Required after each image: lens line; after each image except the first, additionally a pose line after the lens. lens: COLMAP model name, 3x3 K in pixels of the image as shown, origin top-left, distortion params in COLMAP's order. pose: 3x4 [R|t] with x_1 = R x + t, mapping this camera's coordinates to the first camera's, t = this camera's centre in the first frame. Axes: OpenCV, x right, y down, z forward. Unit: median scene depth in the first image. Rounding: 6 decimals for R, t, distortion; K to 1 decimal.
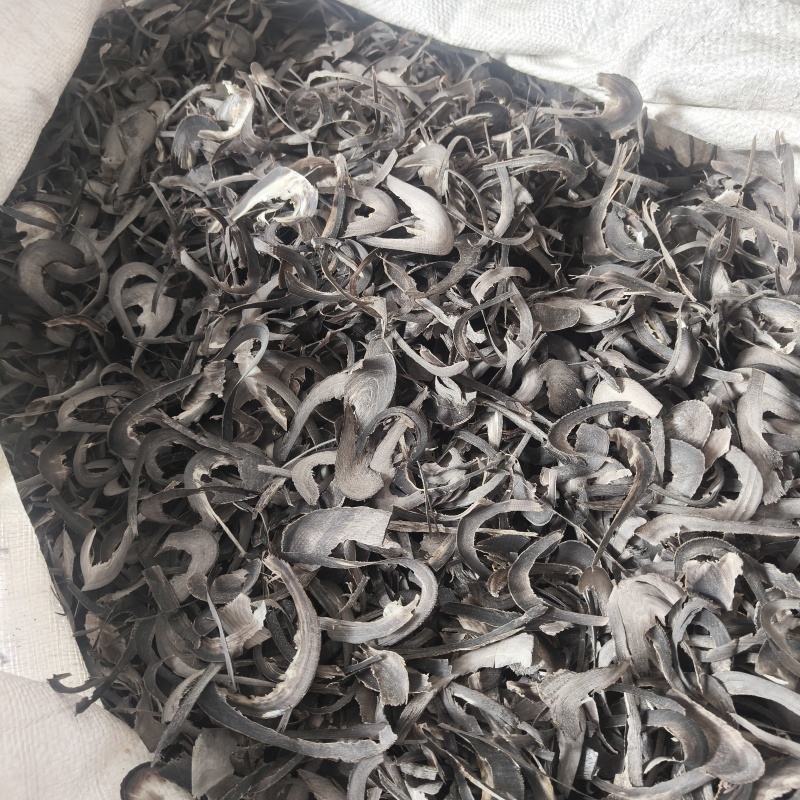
lens RADIAL K [[768.3, 0, 404.1], [0, 768.3, 393.8], [0, 0, 1]] dist [-0.016979, -0.005021]
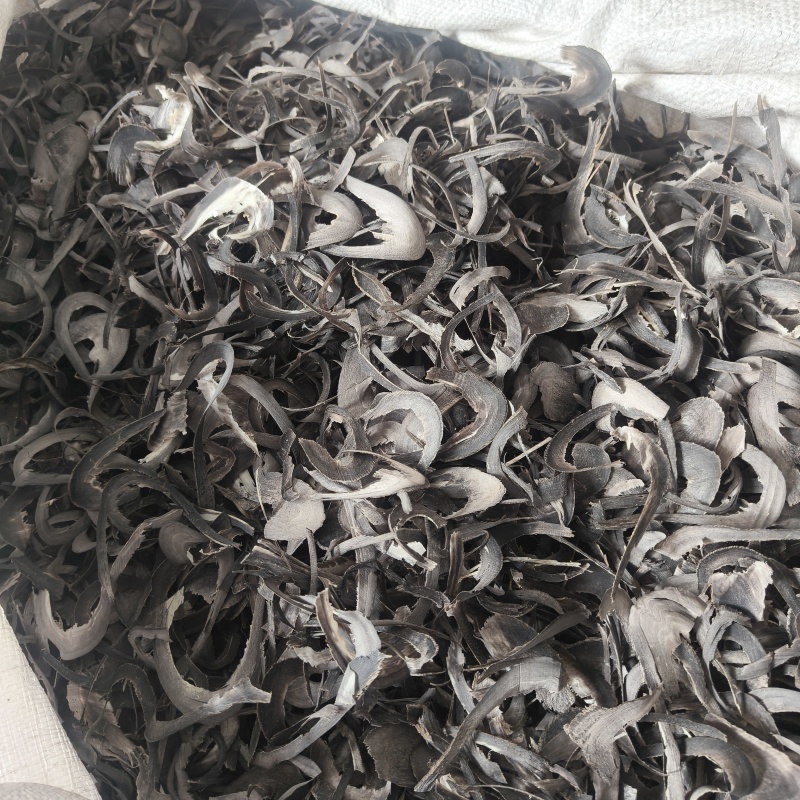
lens RADIAL K [[769.6, 0, 400.0], [0, 769.6, 400.0], [0, 0, 1]] dist [-0.017165, -0.005594]
pose [[0.994908, -0.093503, 0.037632, -0.017782], [0.092121, 0.995063, 0.036916, -0.046186], [-0.040898, -0.033262, 0.998610, 0.068560]]
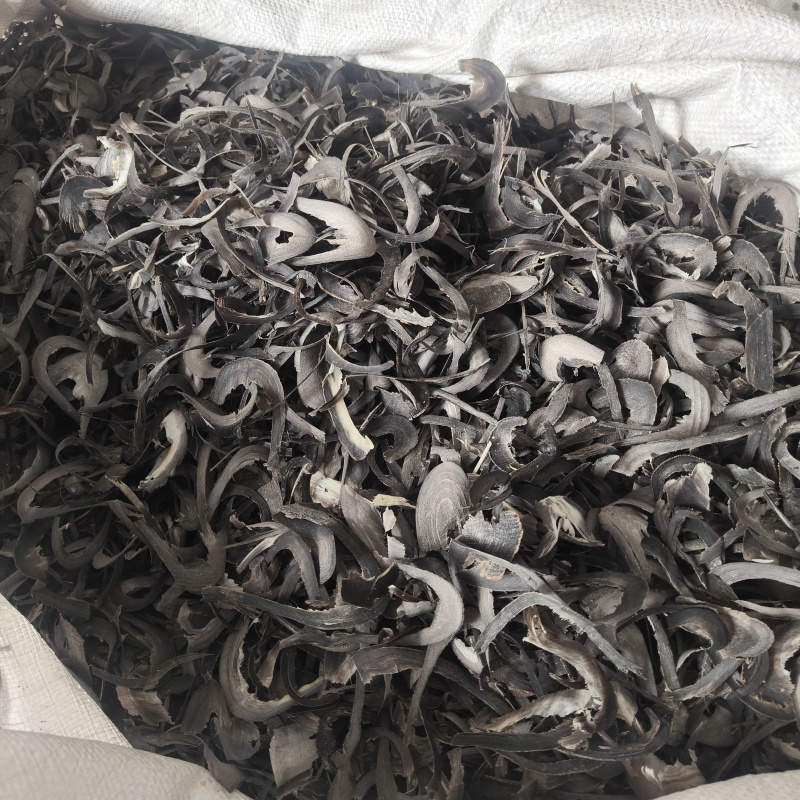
lens RADIAL K [[769.6, 0, 400.0], [0, 769.6, 400.0], [0, 0, 1]] dist [-0.017165, -0.005594]
pose [[0.957548, -0.247958, 0.147032, -0.100788], [0.244901, 0.968770, 0.038832, -0.026007], [-0.152069, -0.001176, 0.988369, -0.037345]]
